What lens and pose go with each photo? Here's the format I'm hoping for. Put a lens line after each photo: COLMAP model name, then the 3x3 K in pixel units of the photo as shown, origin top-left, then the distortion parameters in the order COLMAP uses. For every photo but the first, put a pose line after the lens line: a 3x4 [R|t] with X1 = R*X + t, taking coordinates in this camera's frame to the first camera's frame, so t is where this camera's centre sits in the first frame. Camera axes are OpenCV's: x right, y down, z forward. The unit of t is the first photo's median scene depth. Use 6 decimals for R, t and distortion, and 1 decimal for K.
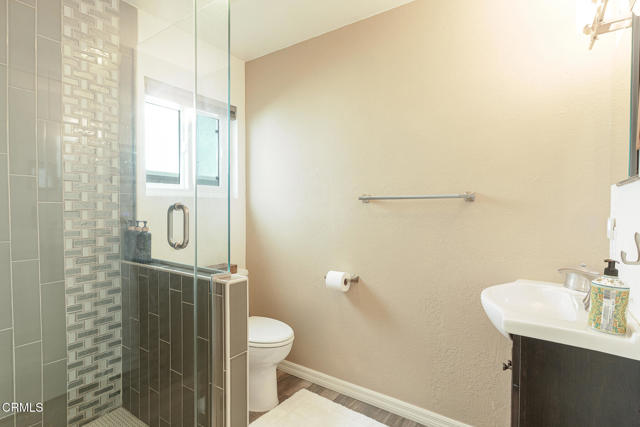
lens RADIAL K [[329.1, 0, 320.6], [0, 329.1, 214.4], [0, 0, 1]] dist [0.004286, -0.001658]
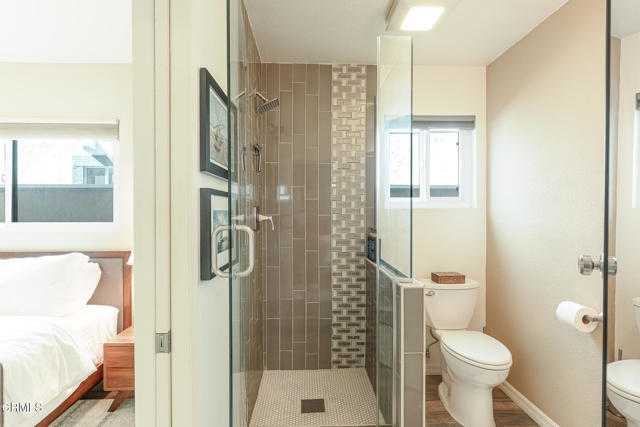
lens RADIAL K [[329.1, 0, 320.2], [0, 329.1, 213.1], [0, 0, 1]] dist [0.004286, -0.001658]
pose [[0.572956, -0.003578, -0.819578, 0.402384], [-0.010641, 0.999874, -0.011804, -0.025162], [0.819517, 0.015484, 0.572845, 0.079957]]
